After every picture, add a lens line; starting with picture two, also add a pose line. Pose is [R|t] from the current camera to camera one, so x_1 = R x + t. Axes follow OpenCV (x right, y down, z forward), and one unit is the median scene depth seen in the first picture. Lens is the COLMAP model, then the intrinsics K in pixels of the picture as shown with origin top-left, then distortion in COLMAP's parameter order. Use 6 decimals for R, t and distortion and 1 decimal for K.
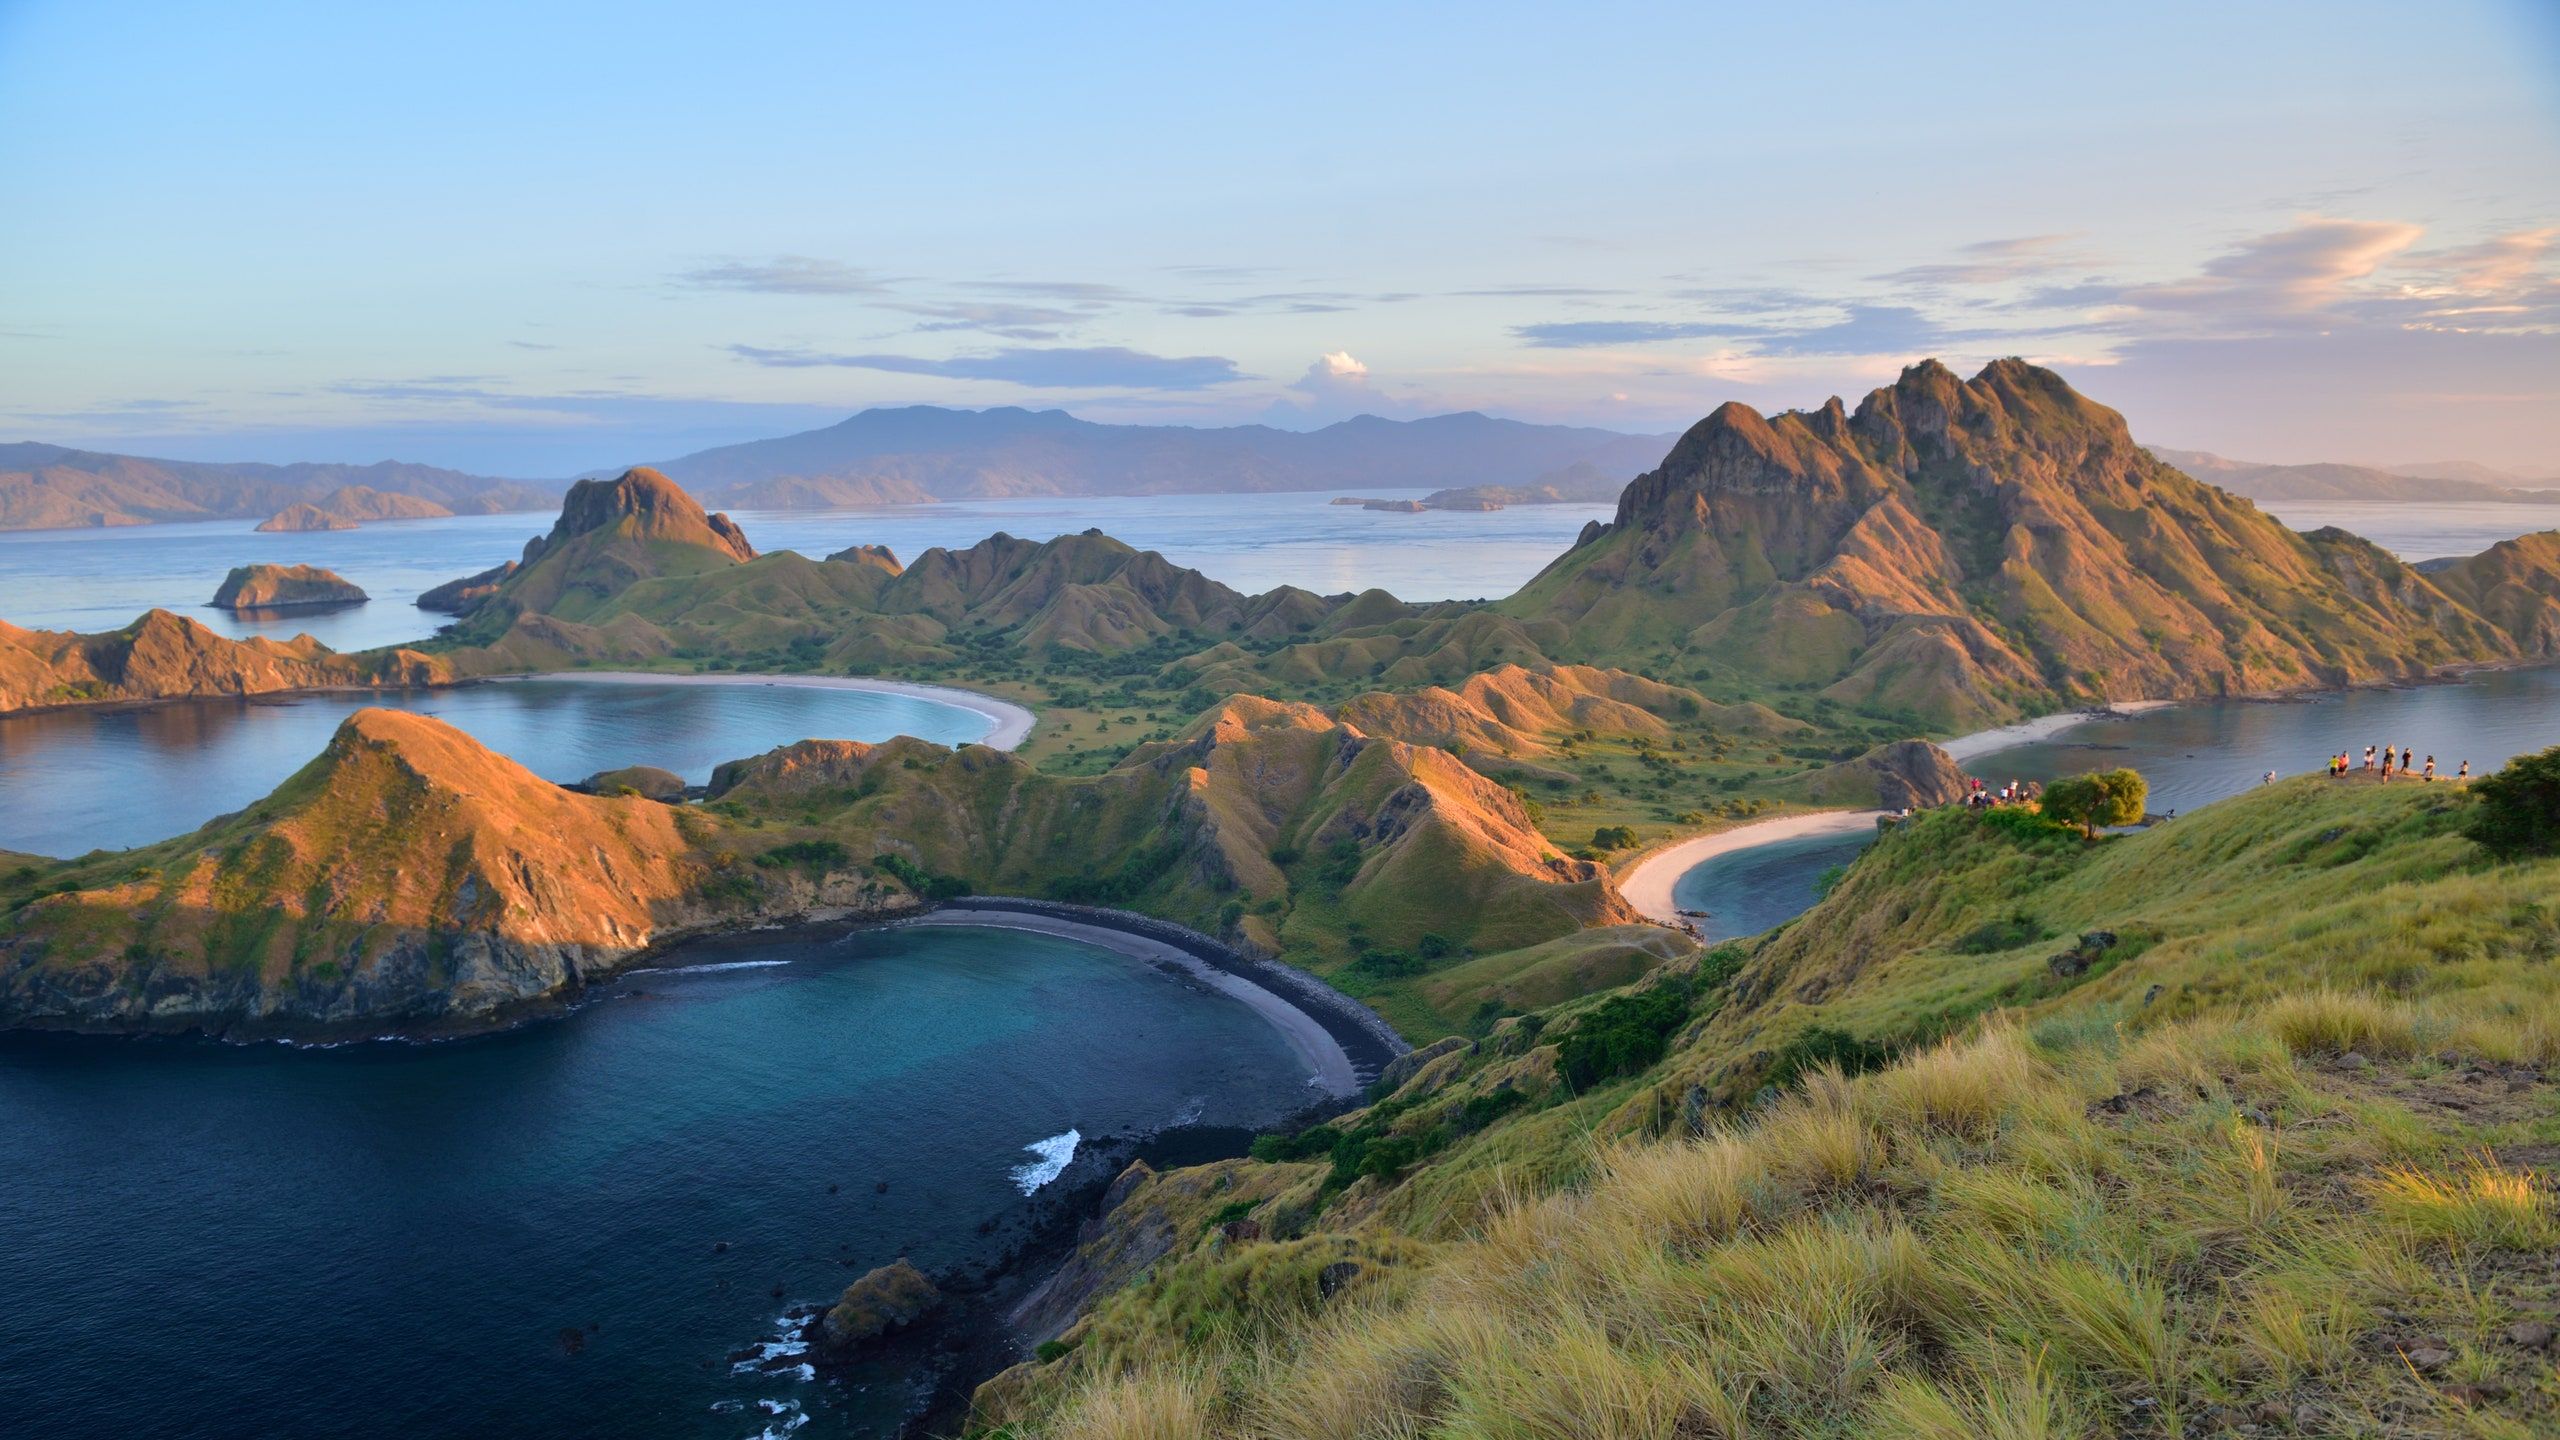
lens RADIAL K [[1727.7, 0, 1257.7], [0, 1727.7, 786.9], [0, 0, 1]] dist [-0.044011, -0.002564]
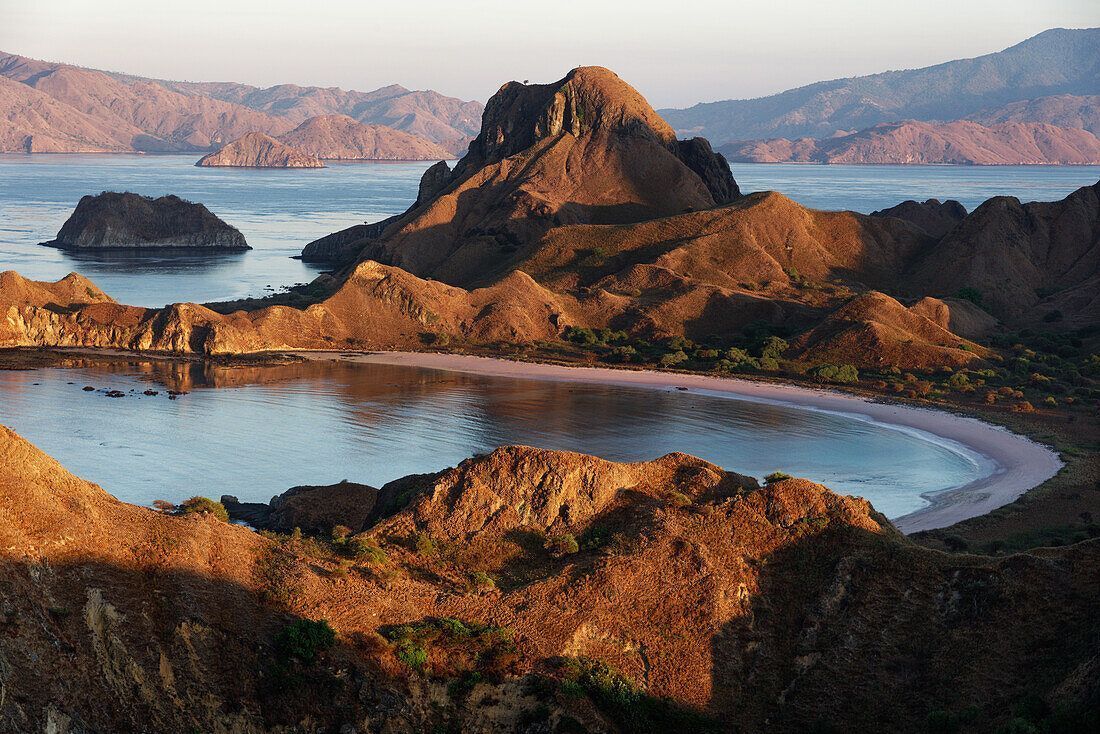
lens RADIAL K [[2498.7, 0, 599.0], [0, 2498.7, 366.9], [0, 0, 1]] dist [0.009868, 0.052677]
pose [[0.913277, 0.058807, -0.403072, 0.044949], [-0.095563, 0.992840, -0.071674, 0.001451], [0.395971, 0.103977, 0.912357, 0.109981]]
